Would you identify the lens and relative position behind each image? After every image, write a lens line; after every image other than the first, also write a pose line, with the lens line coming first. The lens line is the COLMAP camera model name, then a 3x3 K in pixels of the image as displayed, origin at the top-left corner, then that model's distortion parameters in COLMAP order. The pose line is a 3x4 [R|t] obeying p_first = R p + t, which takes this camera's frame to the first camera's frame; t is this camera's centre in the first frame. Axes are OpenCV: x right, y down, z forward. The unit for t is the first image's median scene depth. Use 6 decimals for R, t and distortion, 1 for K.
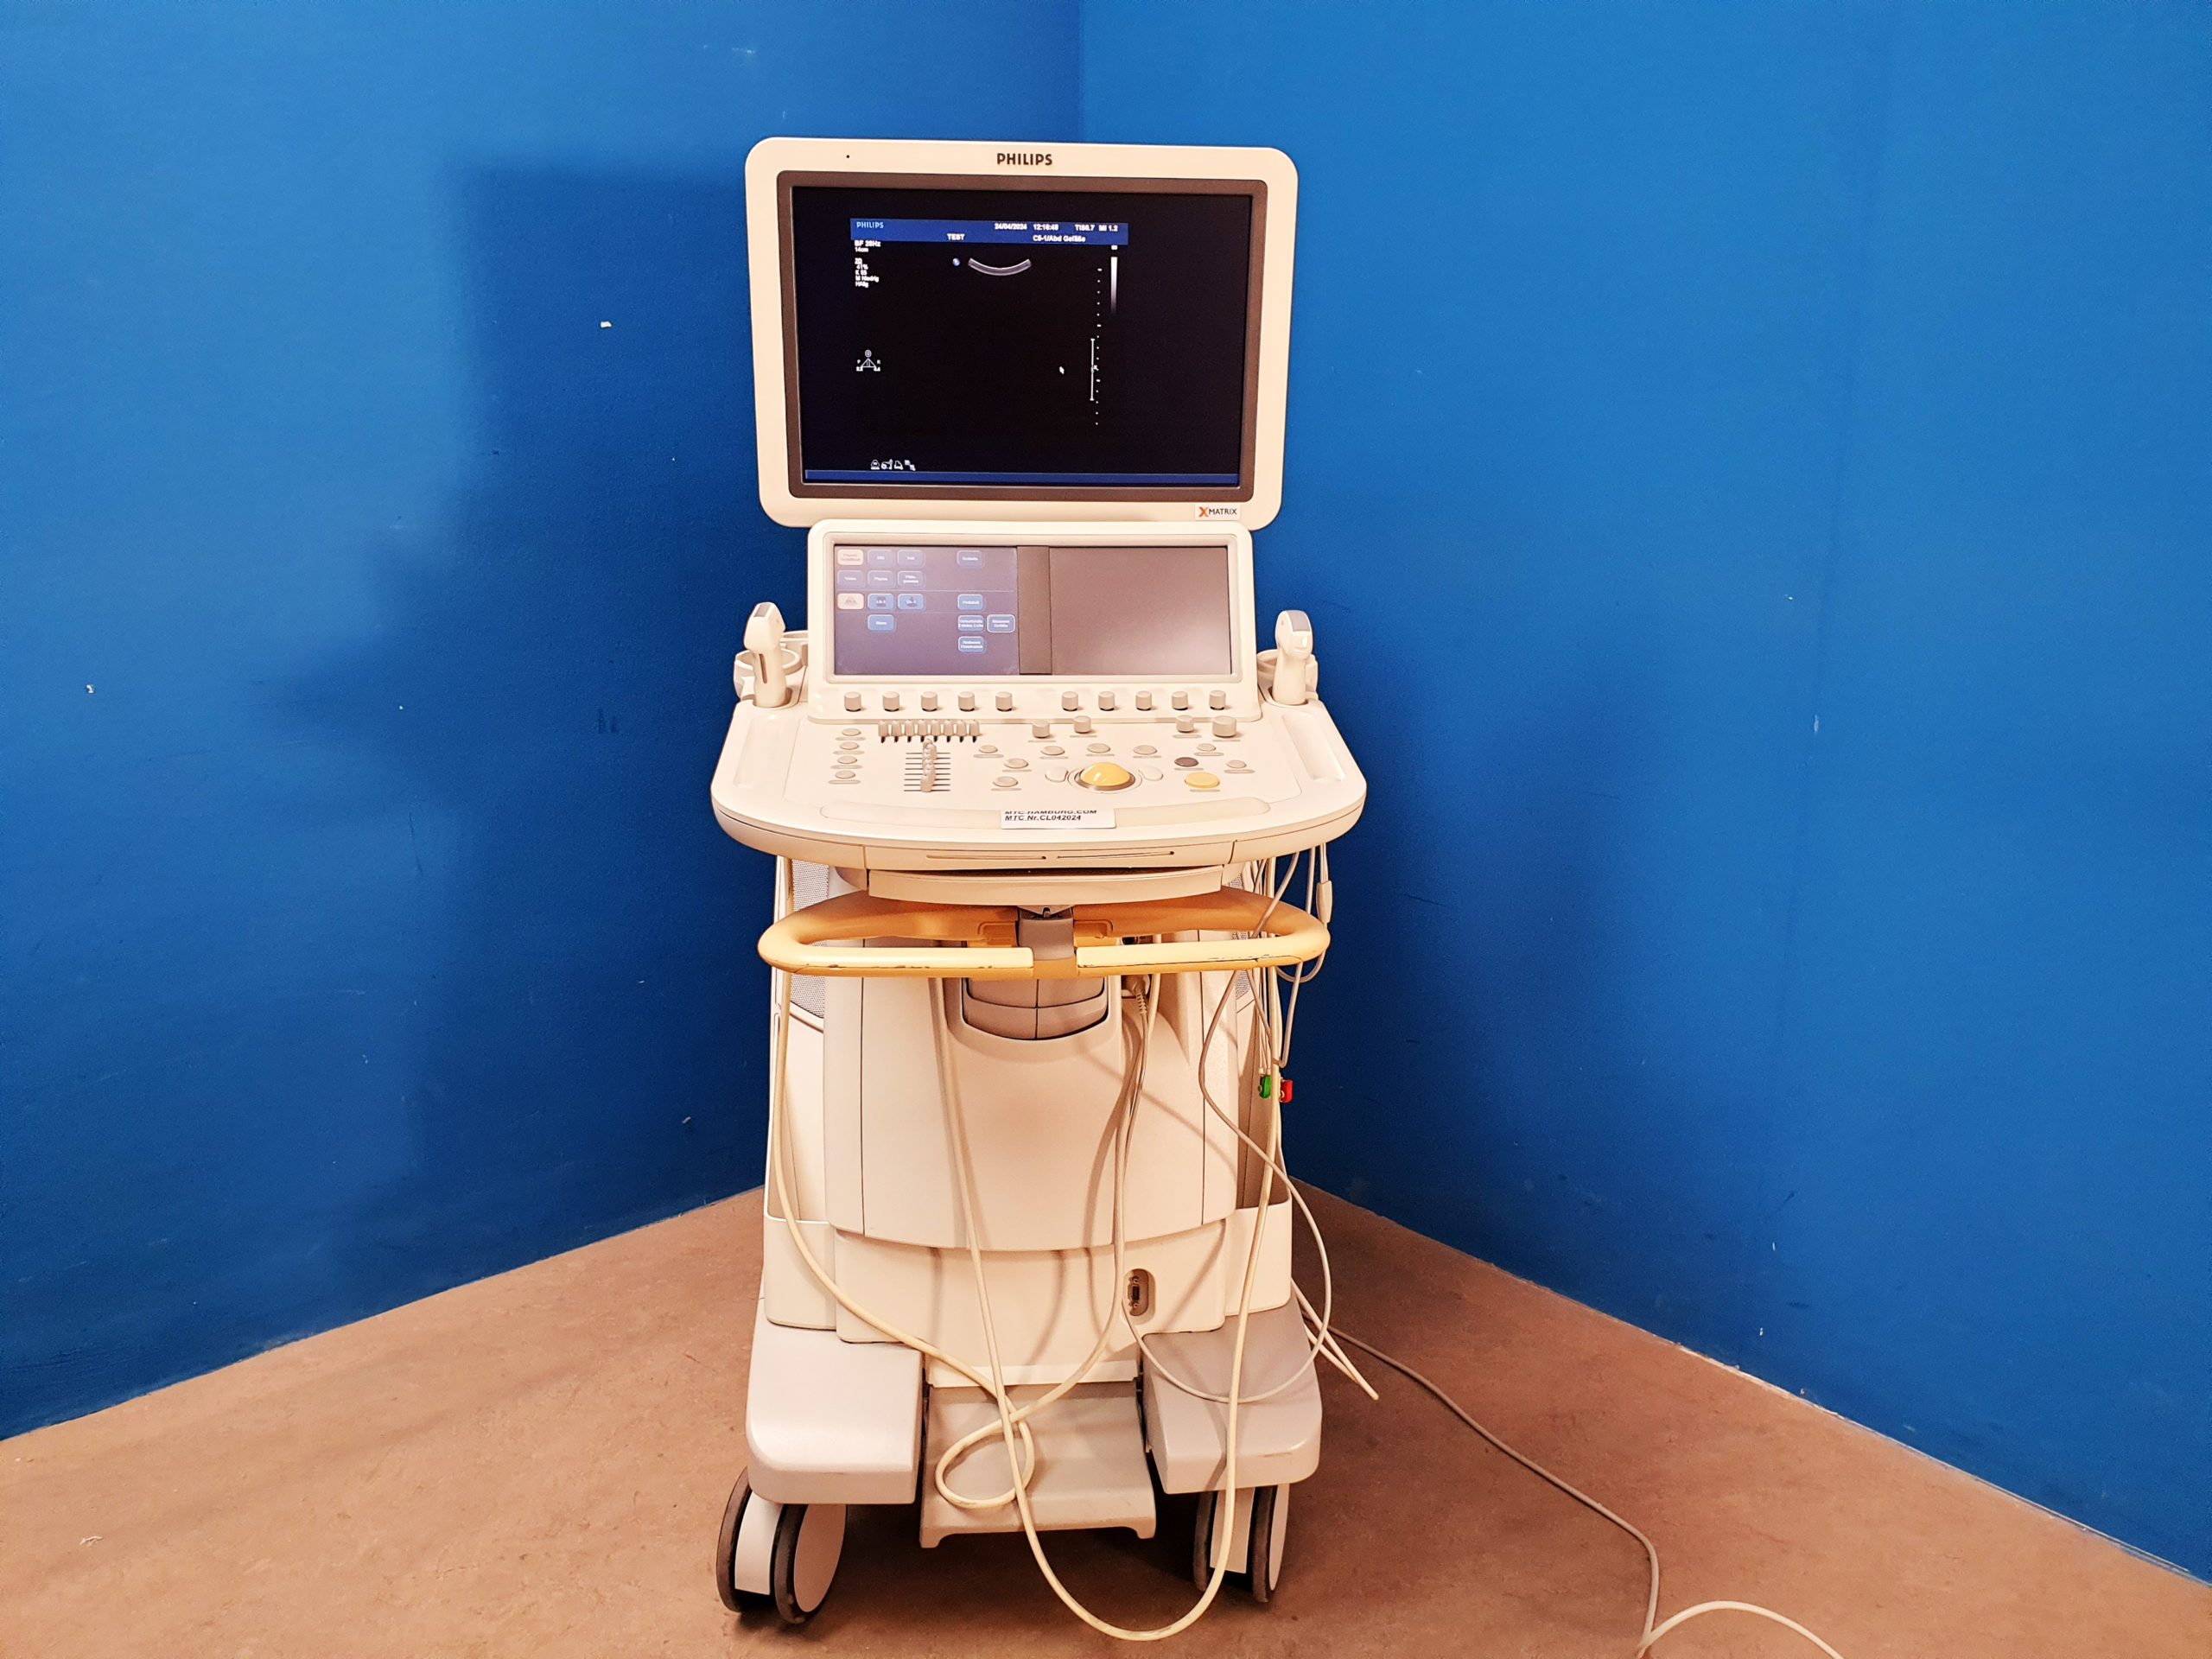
lens RADIAL K [[1759.9, 0, 1098.9], [0, 1759.9, 892.0], [0, 0, 1]] dist [-0.018997, 0.050512]
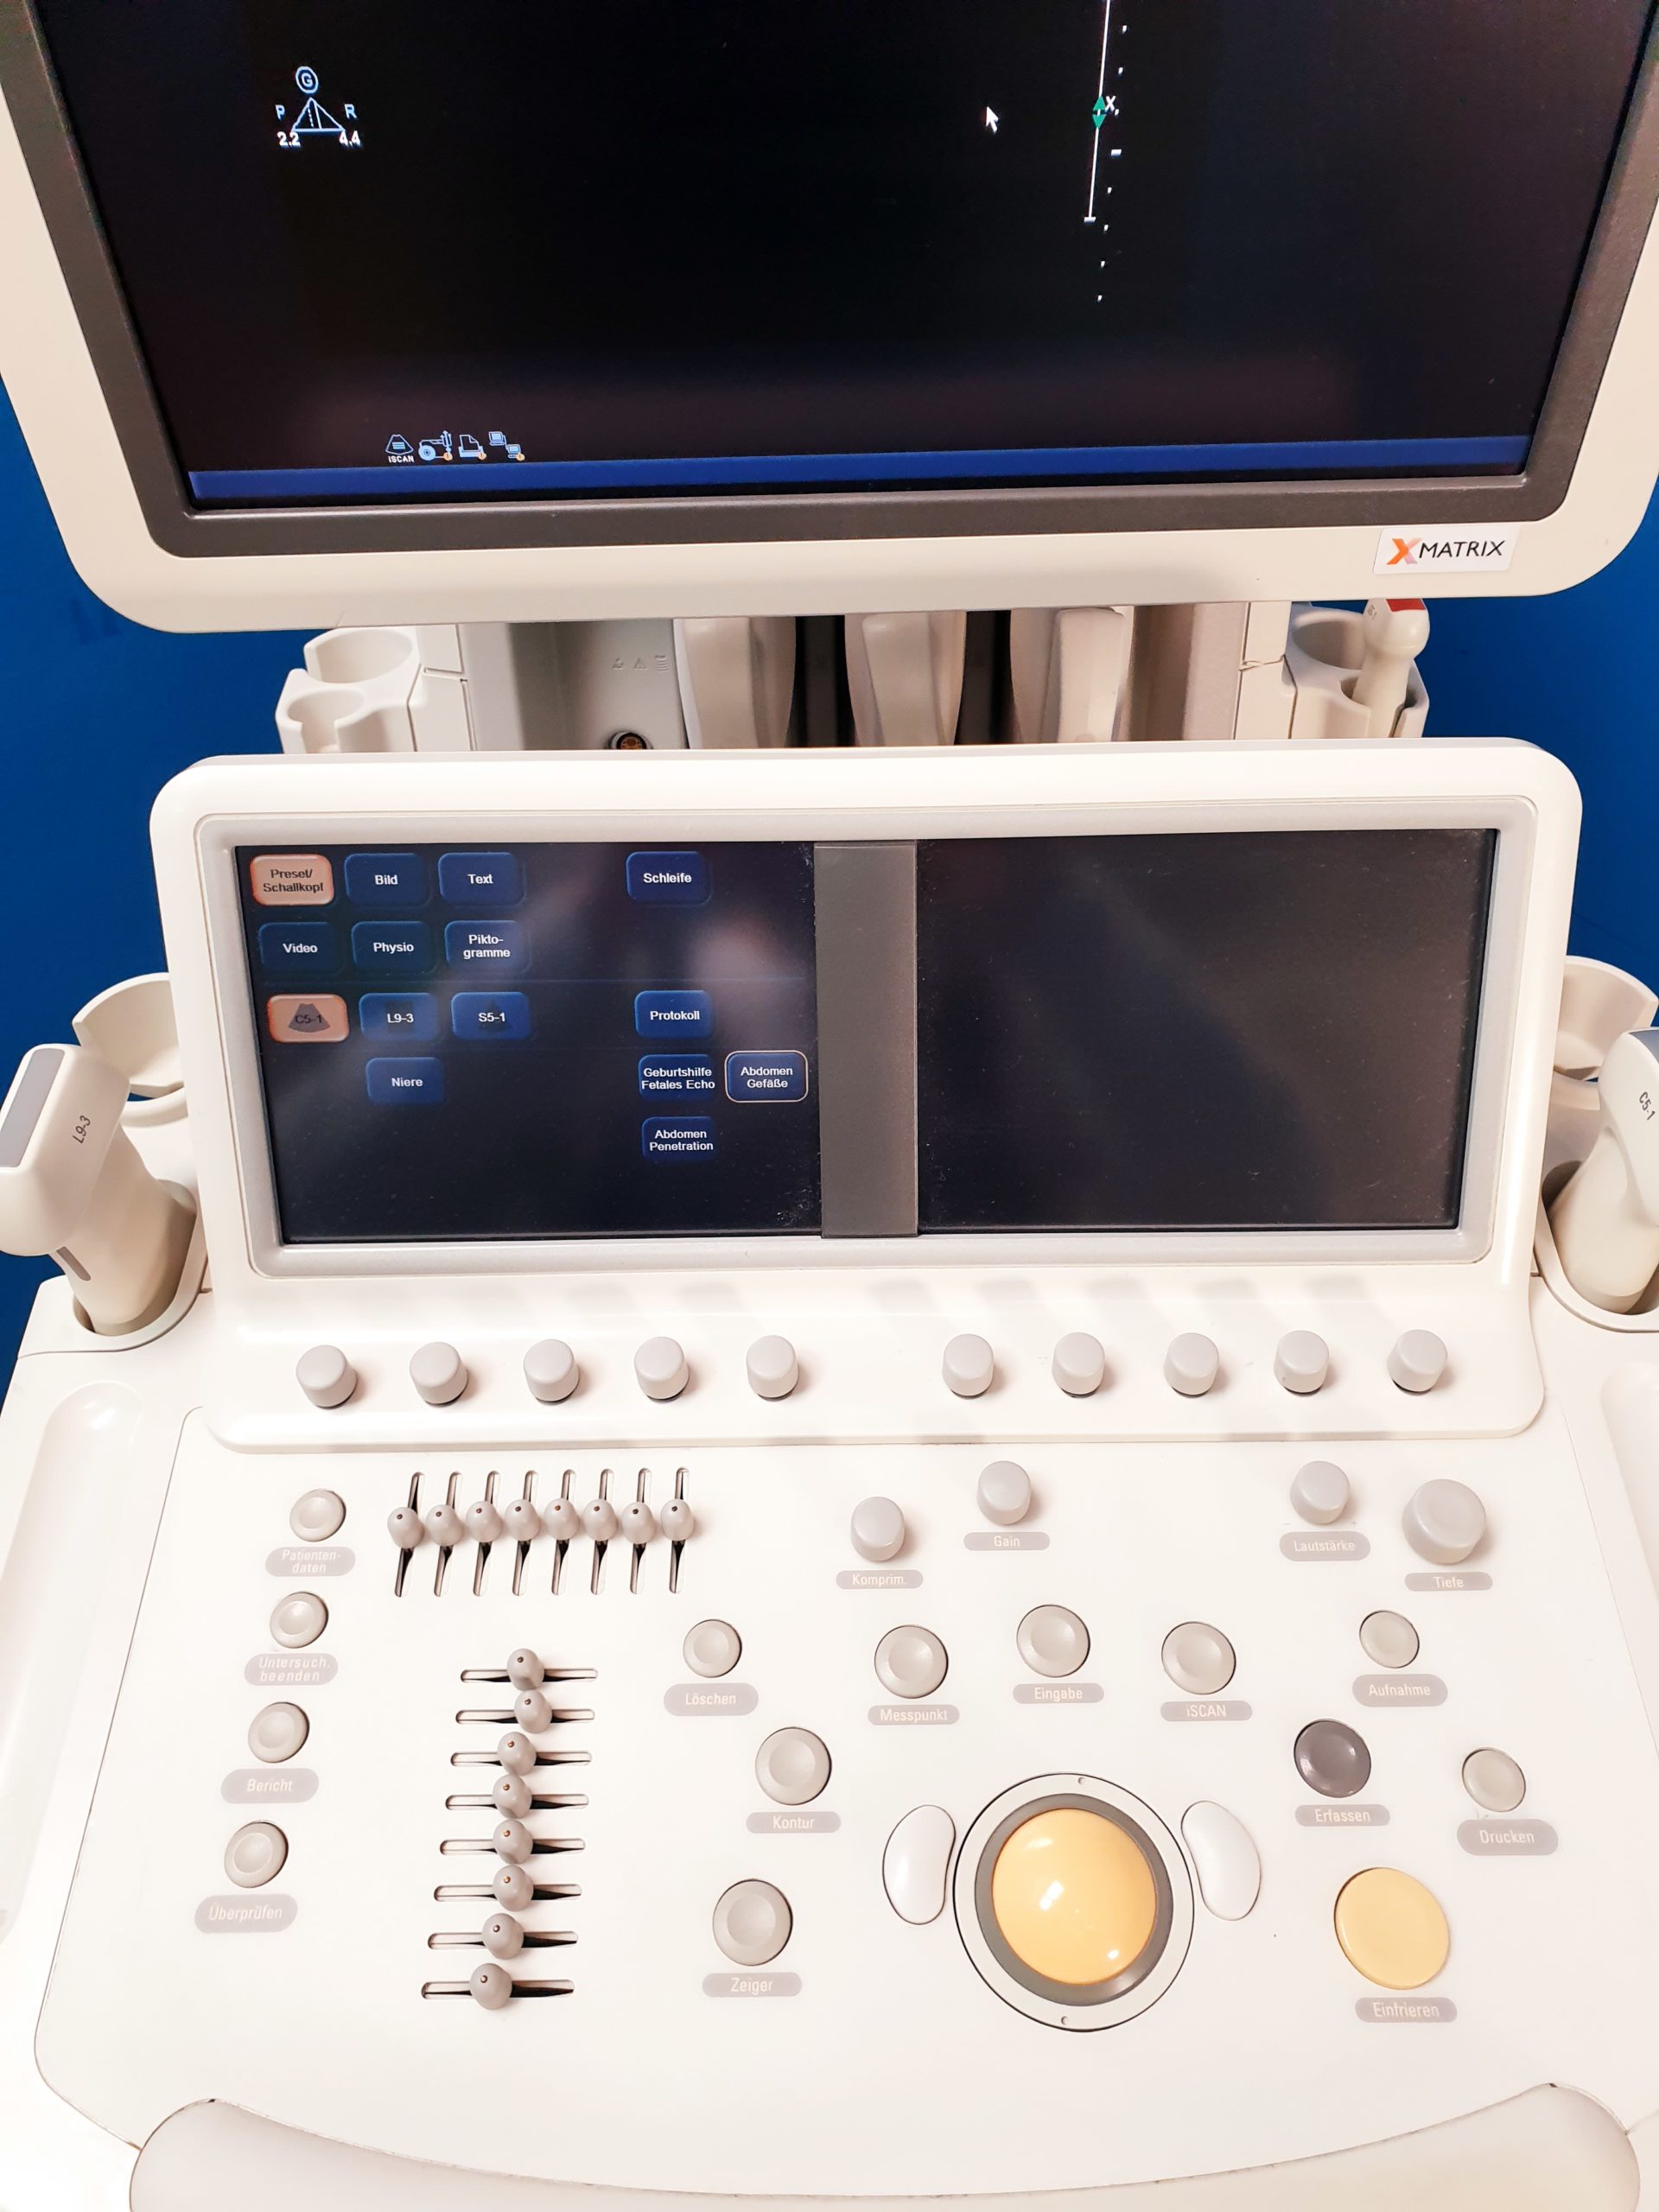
lens RADIAL K [[1759.9, 0, 888.2], [0, 1759.9, 1074.6], [0, 0, 1]] dist [-0.018997, 0.050512]
pose [[0.996189, 0.039844, -0.077583, -0.008698], [-0.003232, 0.905805, 0.423683, -0.292492], [0.087156, -0.421817, 0.902482, 0.708486]]
